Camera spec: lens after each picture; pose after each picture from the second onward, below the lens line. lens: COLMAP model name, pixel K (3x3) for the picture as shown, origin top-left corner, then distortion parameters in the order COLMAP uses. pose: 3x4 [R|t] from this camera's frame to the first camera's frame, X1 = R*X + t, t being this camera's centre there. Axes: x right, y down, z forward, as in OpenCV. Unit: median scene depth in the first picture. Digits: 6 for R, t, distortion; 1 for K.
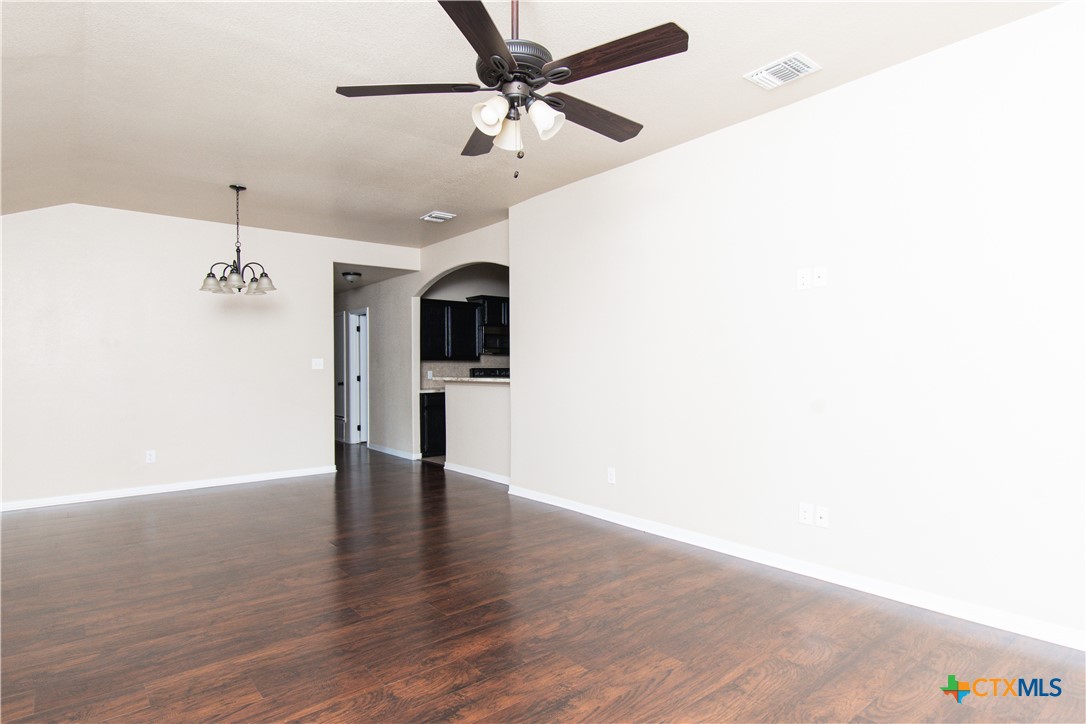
lens RADIAL K [[595.8, 0, 539.2], [0, 595.8, 359.2], [0, 0, 1]] dist [-0.000562, -0.003658]
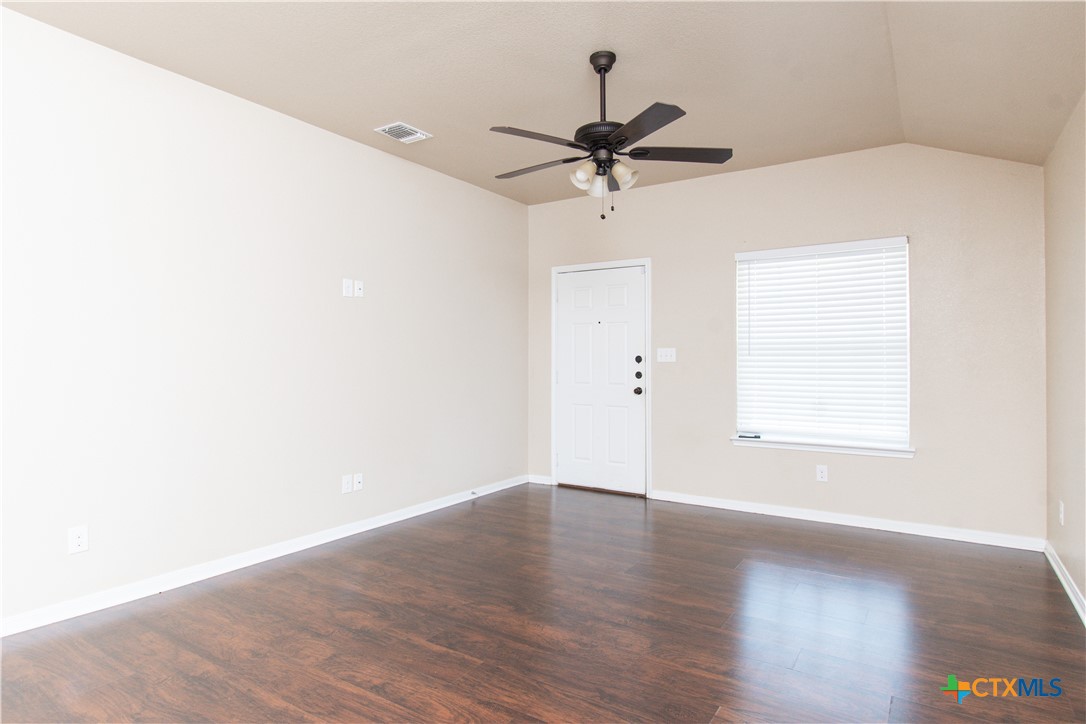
lens RADIAL K [[595.8, 0, 549.5], [0, 595.8, 363.7], [0, 0, 1]] dist [-0.000562, -0.003658]
pose [[-0.317183, 0.001526, 0.948363, -0.893047], [-0.013232, 0.999894, -0.006034, 0.019605], [-0.948272, -0.014462, -0.317129, 1.090785]]
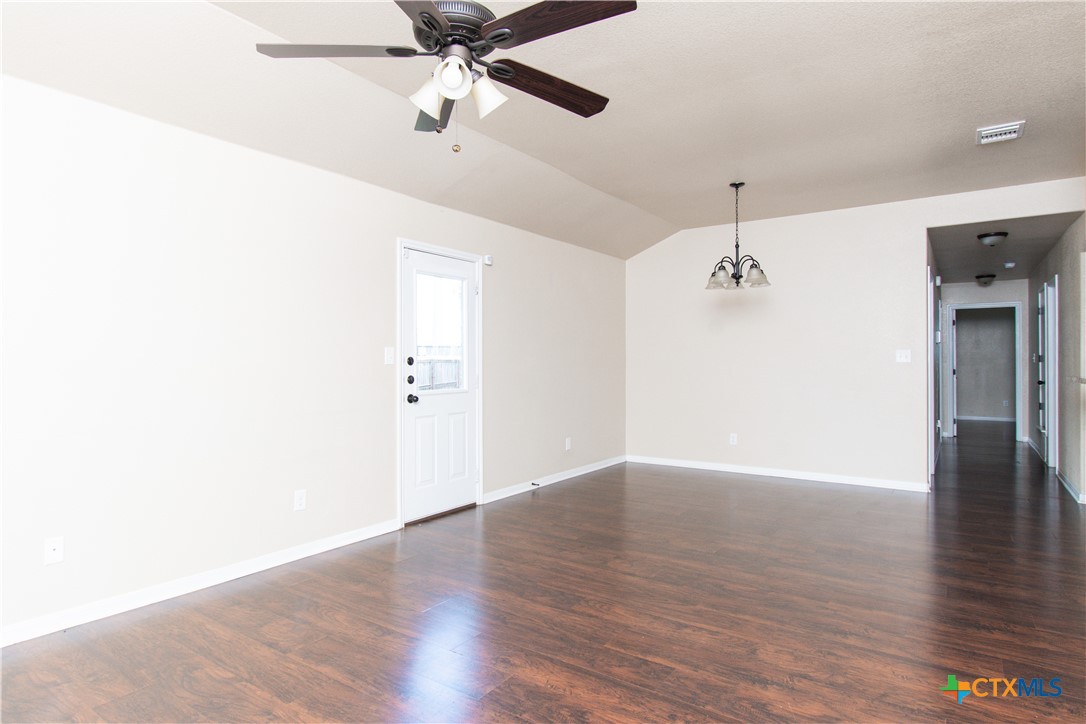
lens RADIAL K [[595.8, 0, 540.7], [0, 595.8, 360.1], [0, 0, 1]] dist [-0.000562, -0.003658]
pose [[0.274503, 0.004847, -0.961574, 0.612048], [0.012307, 0.999888, 0.008554, 0.000223], [0.961508, -0.014182, 0.274412, 0.623082]]
